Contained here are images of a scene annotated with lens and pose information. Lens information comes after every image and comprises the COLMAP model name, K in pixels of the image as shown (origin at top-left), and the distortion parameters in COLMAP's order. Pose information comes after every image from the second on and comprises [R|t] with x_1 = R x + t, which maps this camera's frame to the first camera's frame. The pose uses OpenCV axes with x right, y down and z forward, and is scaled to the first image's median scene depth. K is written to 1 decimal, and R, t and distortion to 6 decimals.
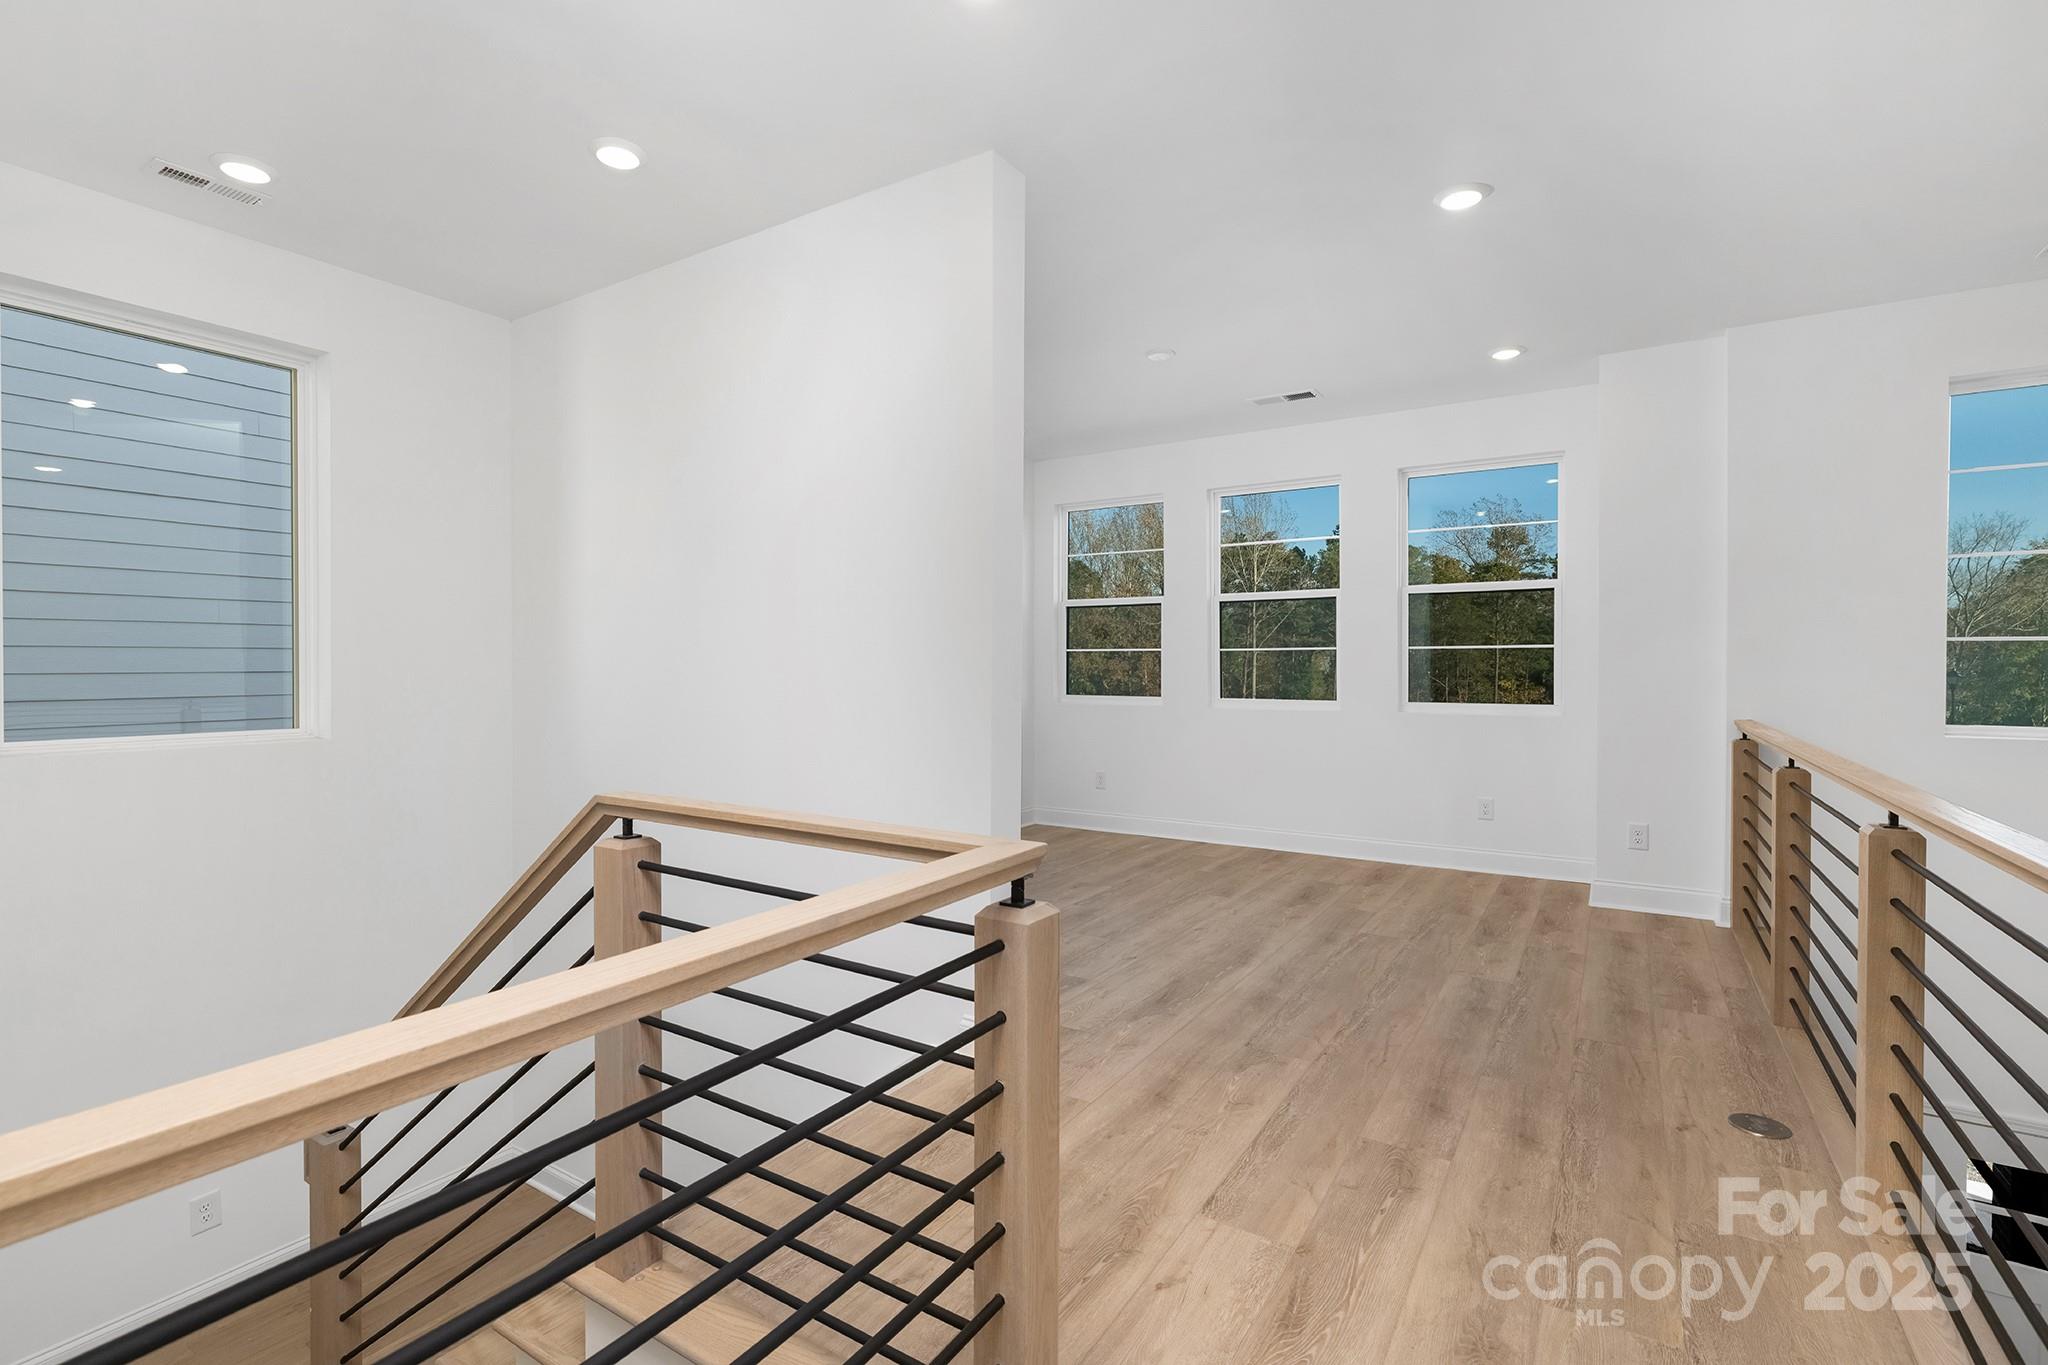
lens RADIAL K [[909.1, 0, 1027.4], [0, 909.1, 668.6], [0, 0, 1]] dist [-0.002762, -0.000737]
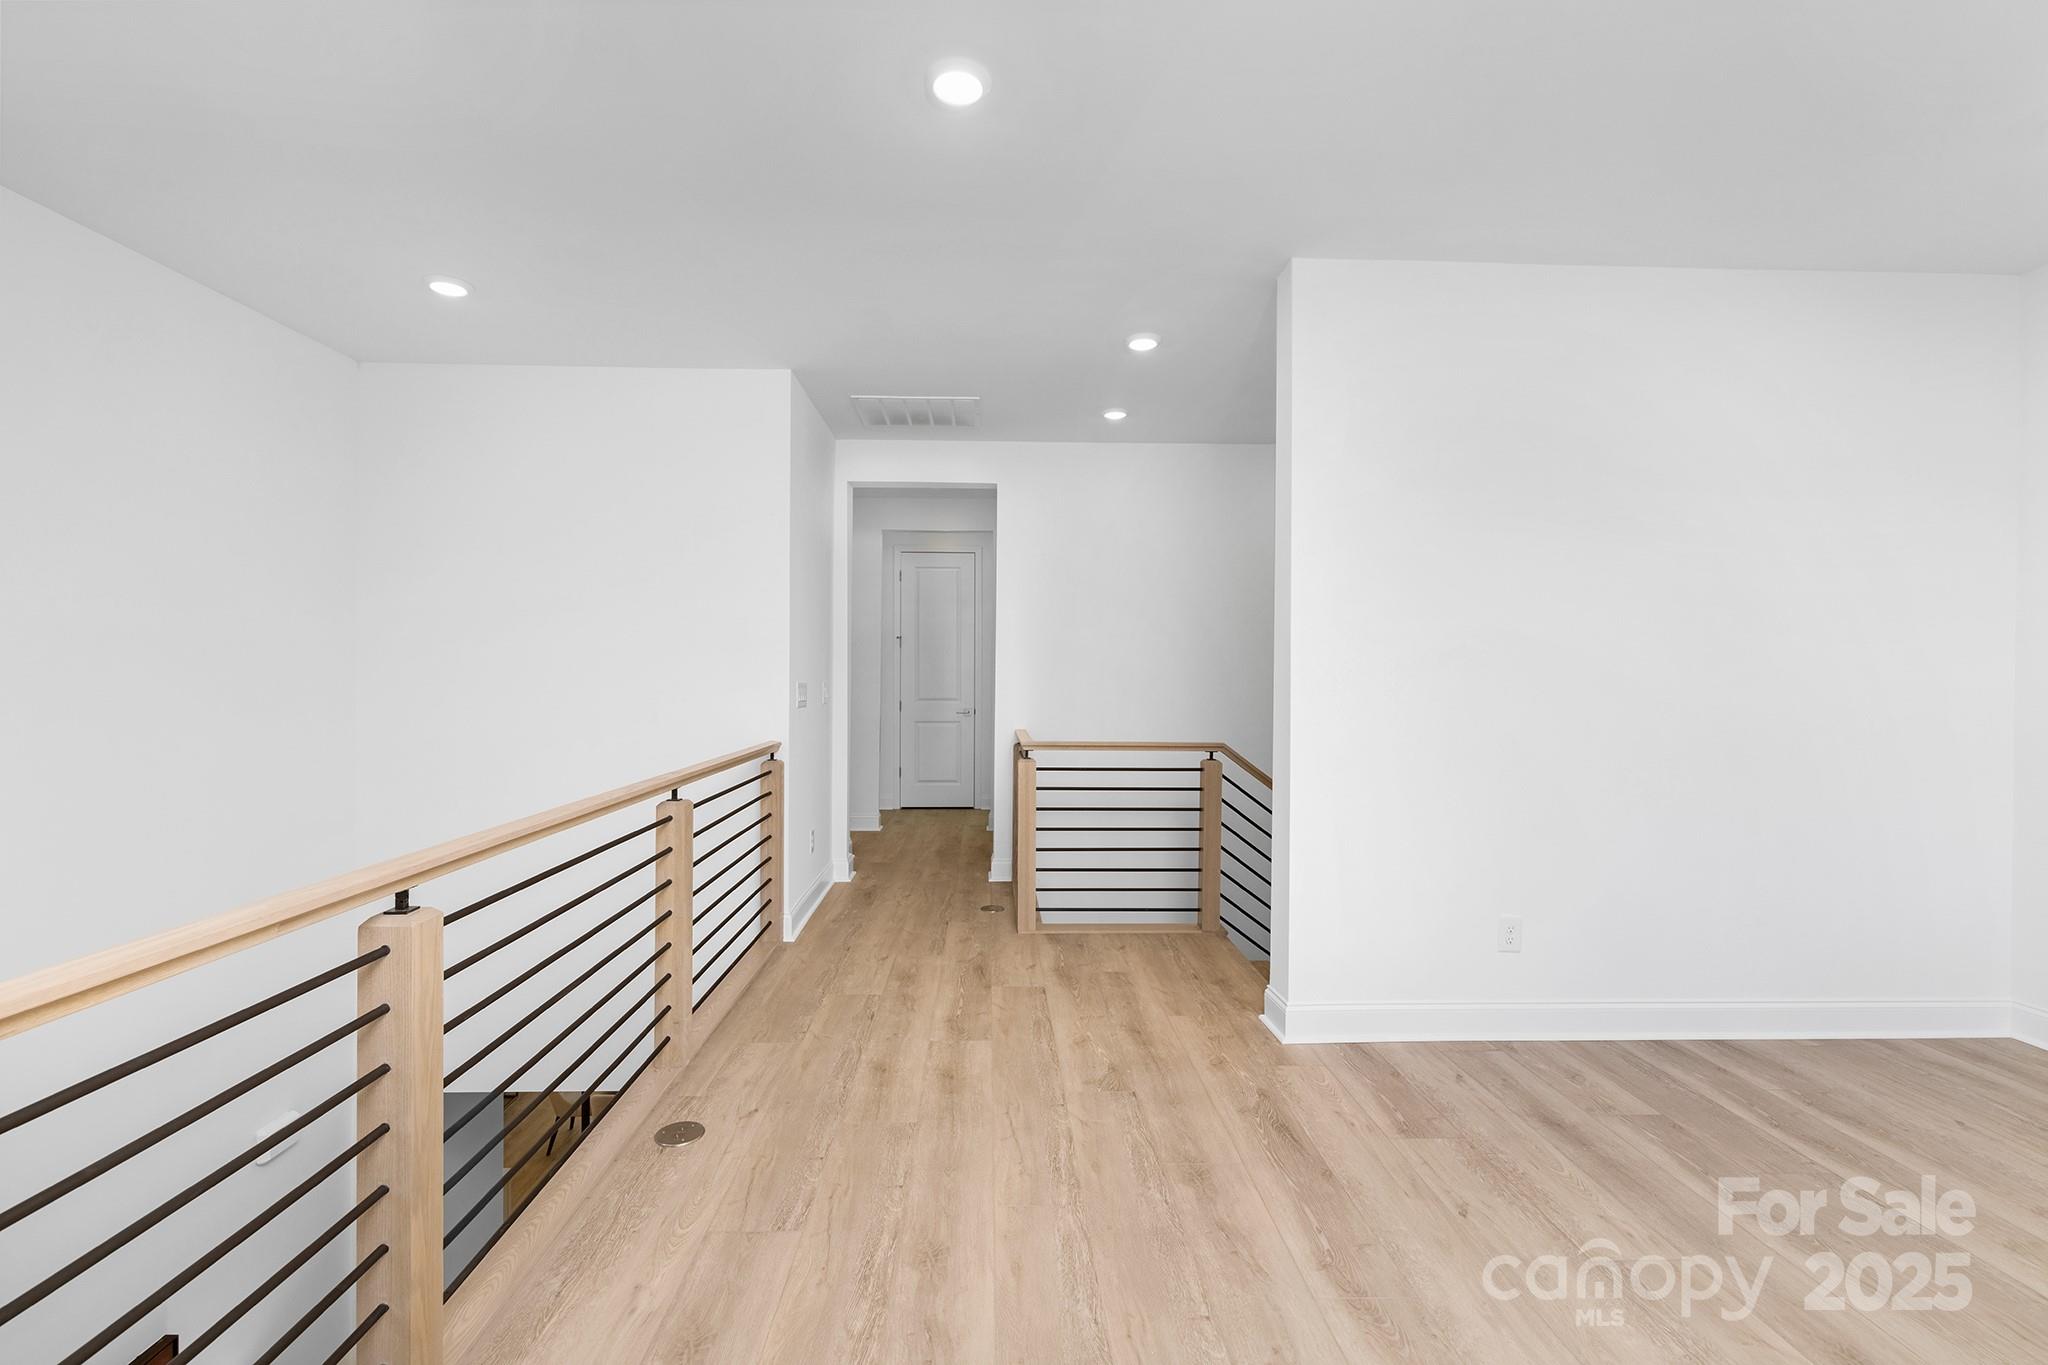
lens RADIAL K [[909.1, 0, 1027.4], [0, 909.1, 668.6], [0, 0, 1]] dist [-0.002762, -0.000737]
pose [[-0.815872, -0.009083, -0.578161, 0.894263], [-0.008913, 0.999955, -0.003132, -0.033830], [0.578164, 0.002597, -0.815916, 1.716344]]
